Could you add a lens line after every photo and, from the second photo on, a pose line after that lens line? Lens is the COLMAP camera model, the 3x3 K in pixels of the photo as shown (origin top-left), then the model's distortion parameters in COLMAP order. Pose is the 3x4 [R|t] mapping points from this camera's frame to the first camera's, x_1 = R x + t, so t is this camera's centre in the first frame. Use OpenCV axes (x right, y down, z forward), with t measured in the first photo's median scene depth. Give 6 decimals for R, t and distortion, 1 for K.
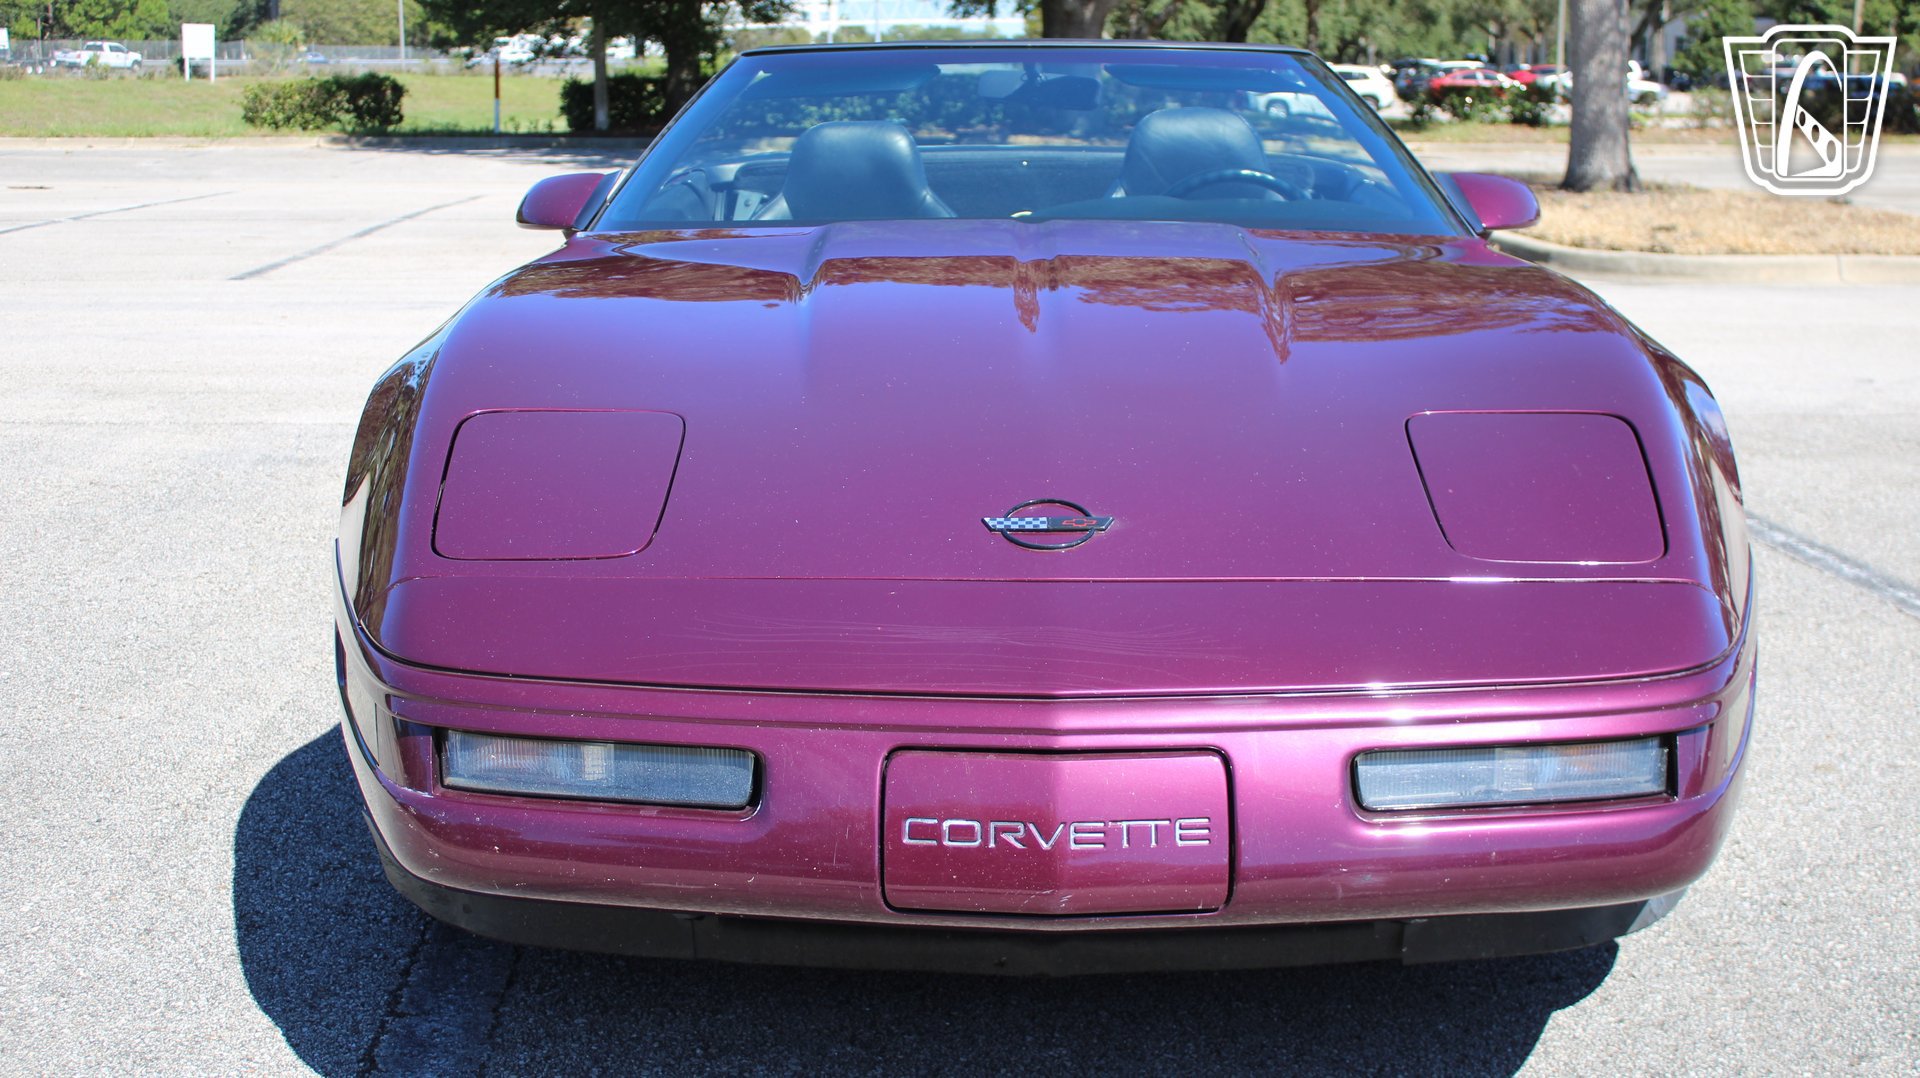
lens RADIAL K [[4382.4, 0, 952.0], [0, 4382.4, 524.3], [0, 0, 1]] dist [-0.014075, 0.000000]
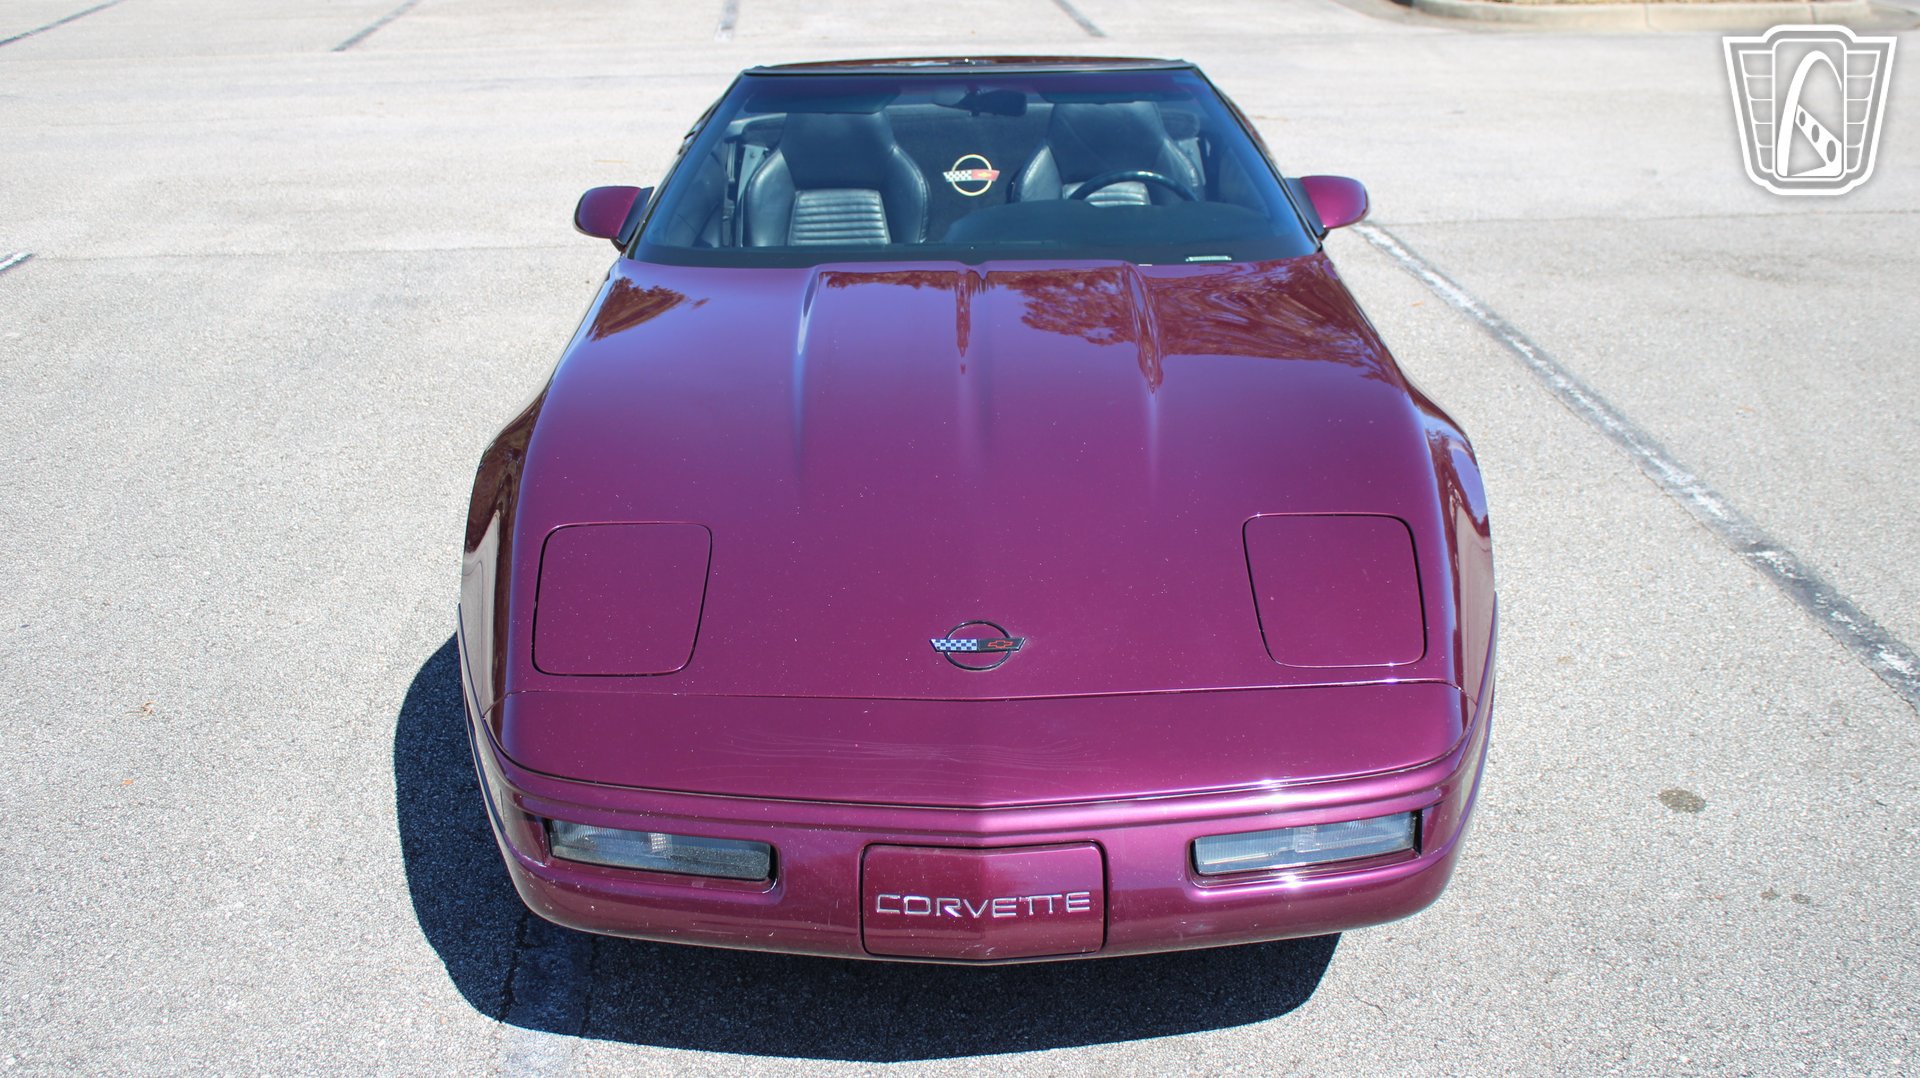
lens RADIAL K [[4382.4, 0, 967.4], [0, 4382.4, 542.0], [0, 0, 1]] dist [-0.014075, 0.000000]
pose [[0.999859, -0.014879, -0.007754, 0.027728], [0.016634, 0.939466, 0.342238, -0.467070], [0.002193, -0.342318, 0.939581, -0.269476]]
